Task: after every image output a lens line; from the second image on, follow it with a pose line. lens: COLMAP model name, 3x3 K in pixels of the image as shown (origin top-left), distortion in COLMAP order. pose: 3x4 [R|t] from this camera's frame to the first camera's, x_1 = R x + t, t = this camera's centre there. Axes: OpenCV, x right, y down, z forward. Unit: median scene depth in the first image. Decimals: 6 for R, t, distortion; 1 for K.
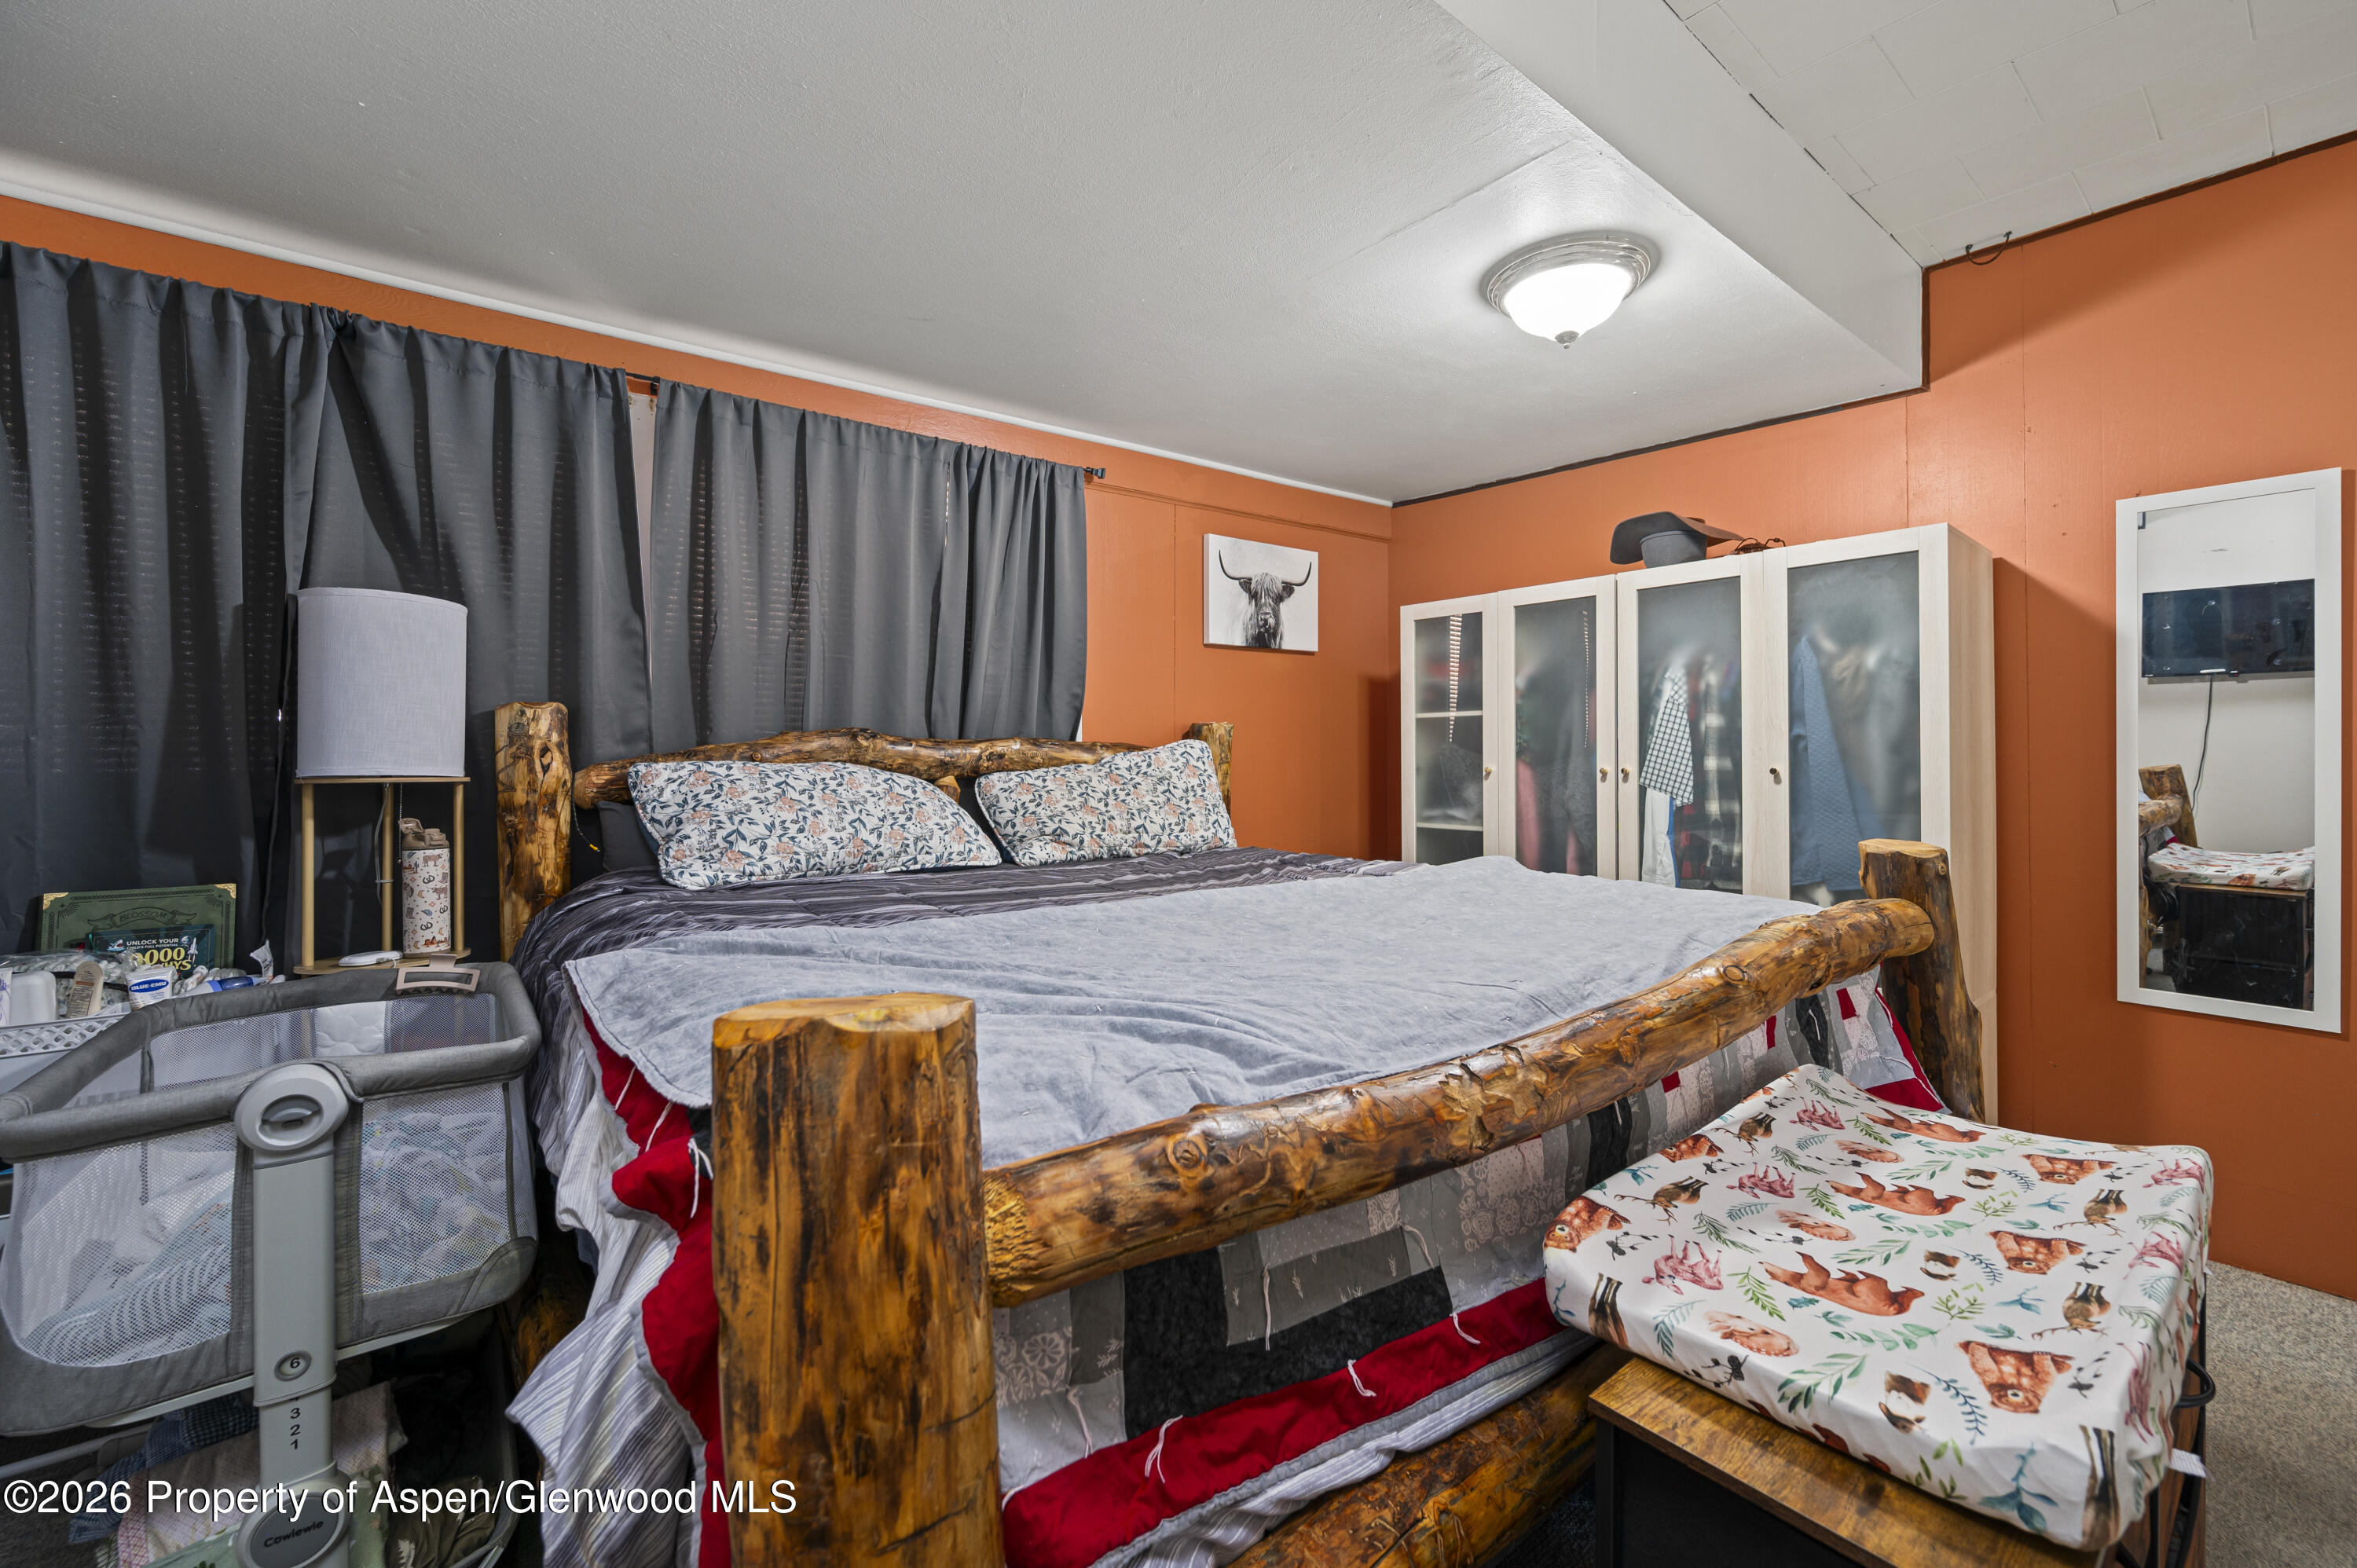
lens RADIAL K [[954.5, 0, 1183.1], [0, 954.5, 748.1], [0, 0, 1]] dist [0.000537, 0.000121]
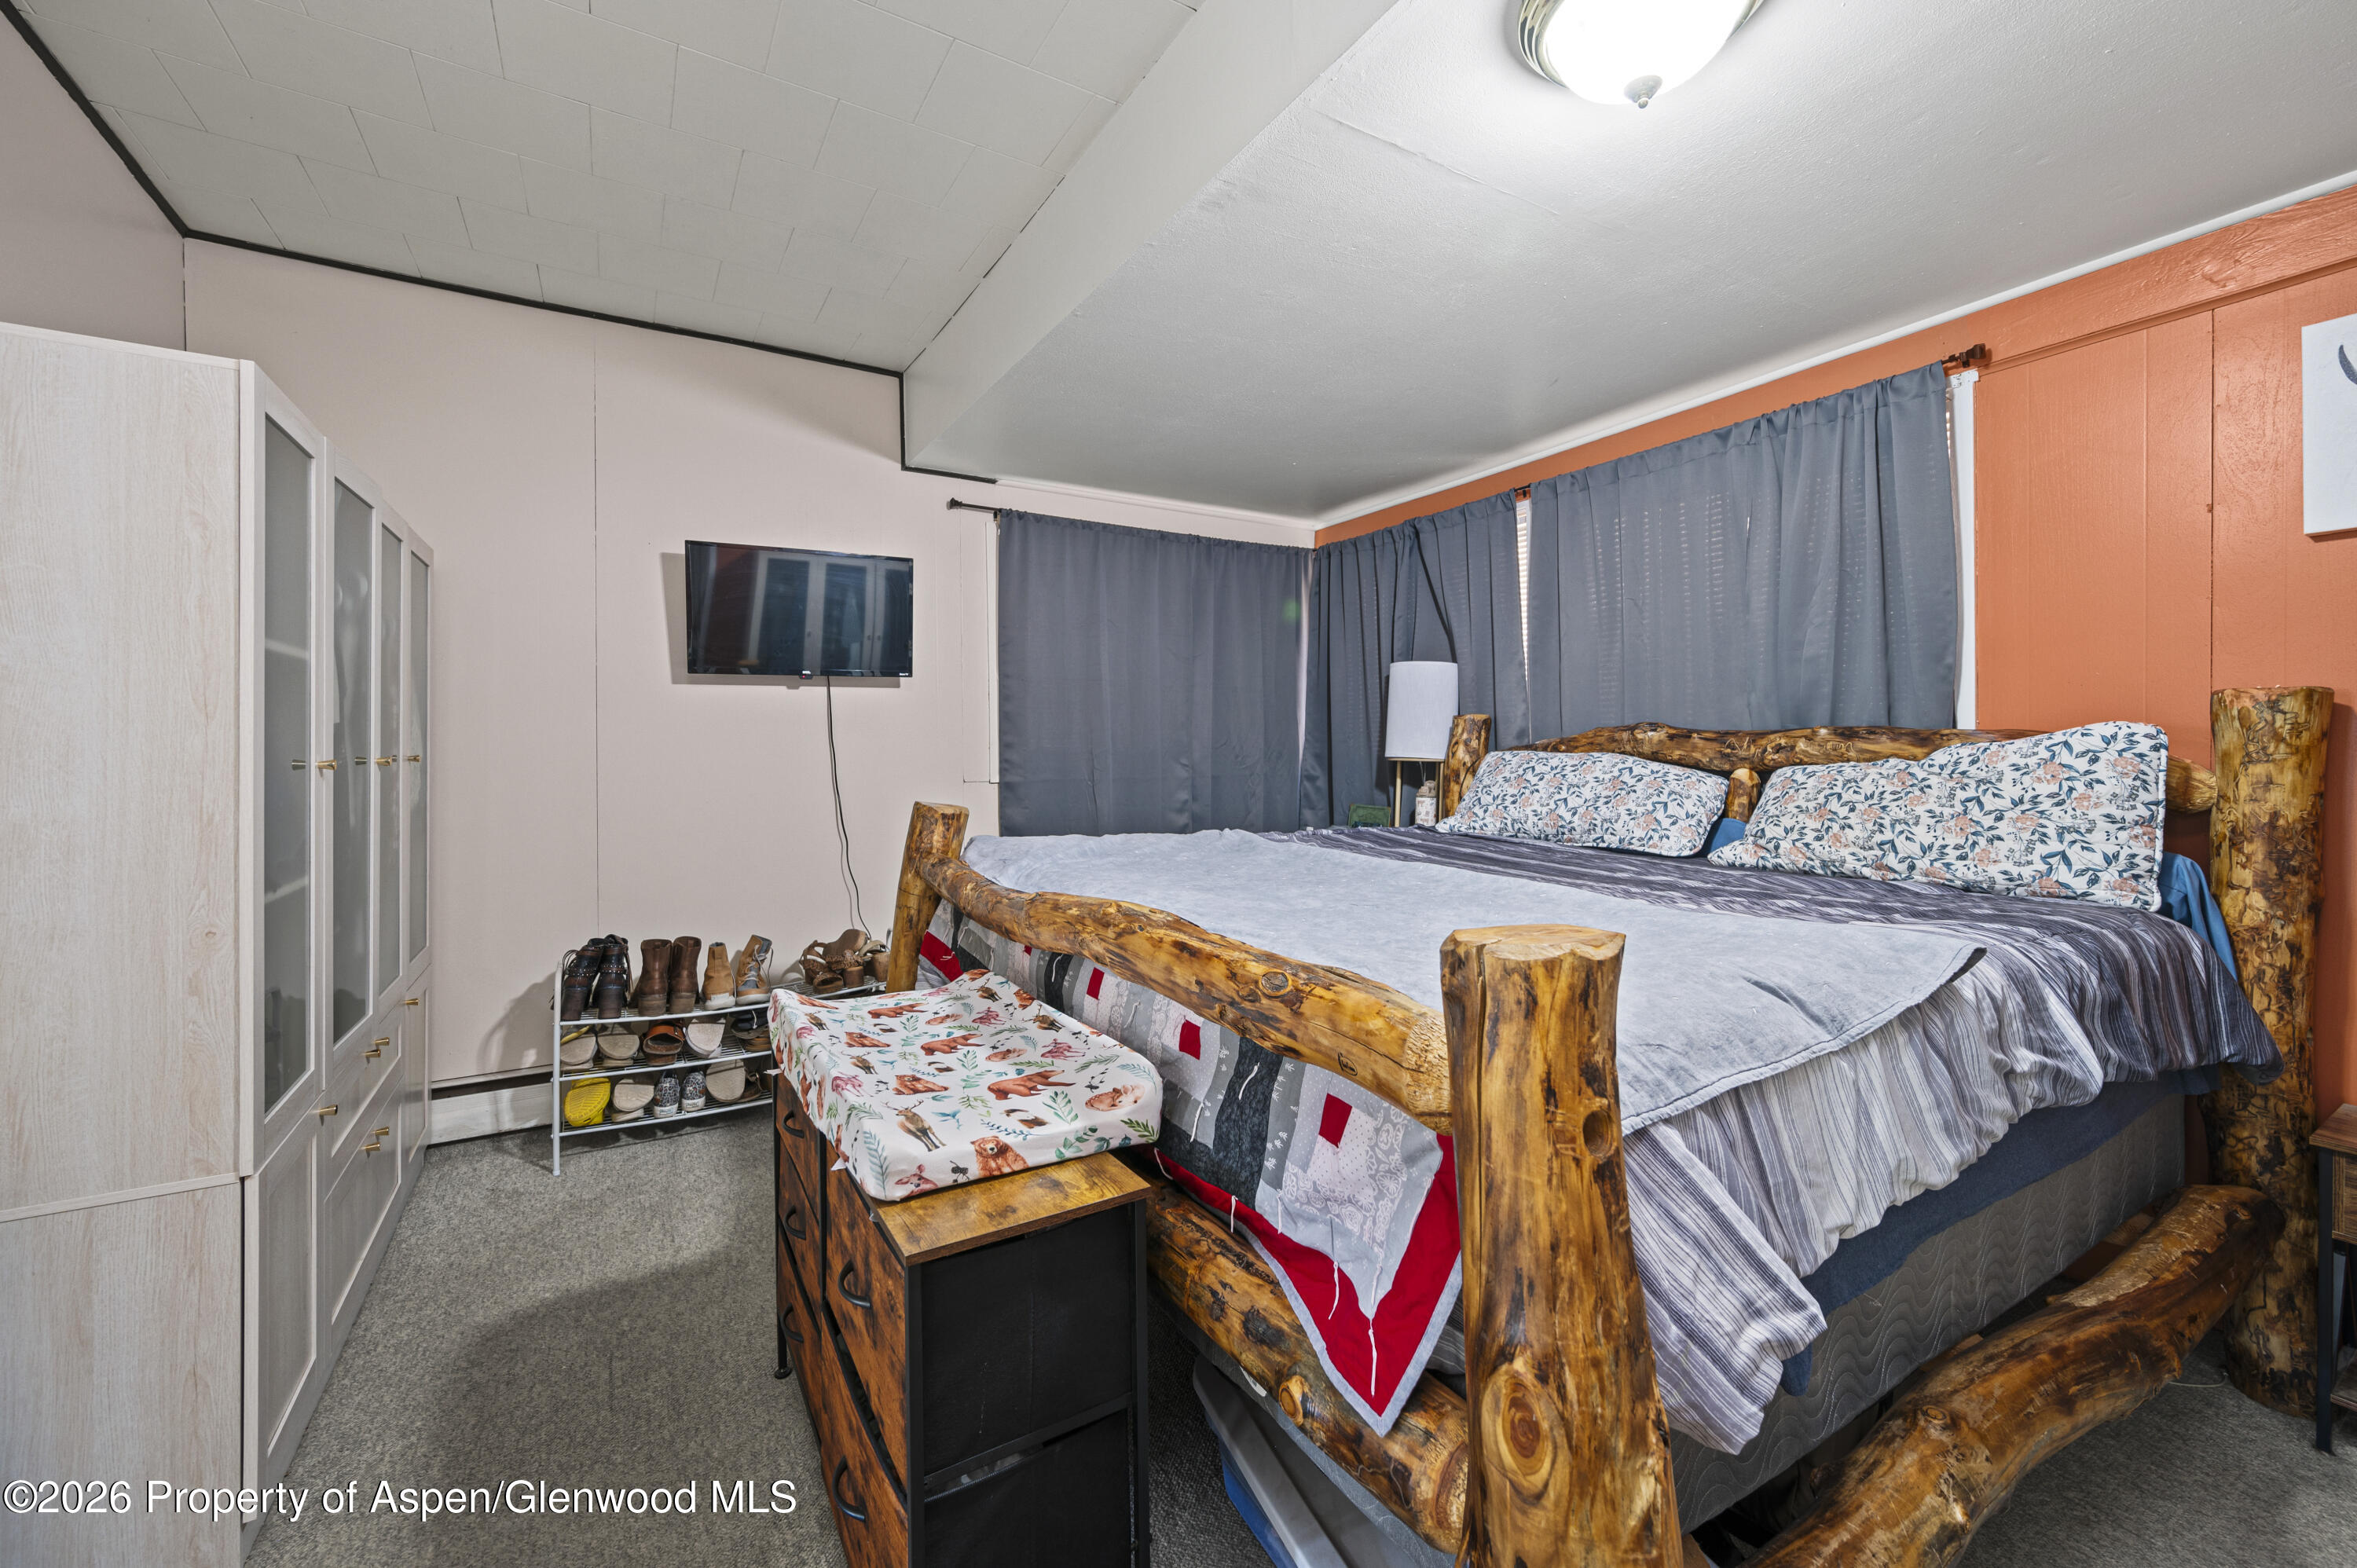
lens RADIAL K [[954.5, 0, 1183.1], [0, 954.5, 748.1], [0, 0, 1]] dist [0.000537, 0.000121]
pose [[-0.139565, -0.009168, -0.990171, 0.889748], [-0.009284, 0.999925, -0.007949, 0.023557], [0.990169, 0.008083, -0.139639, 0.659013]]
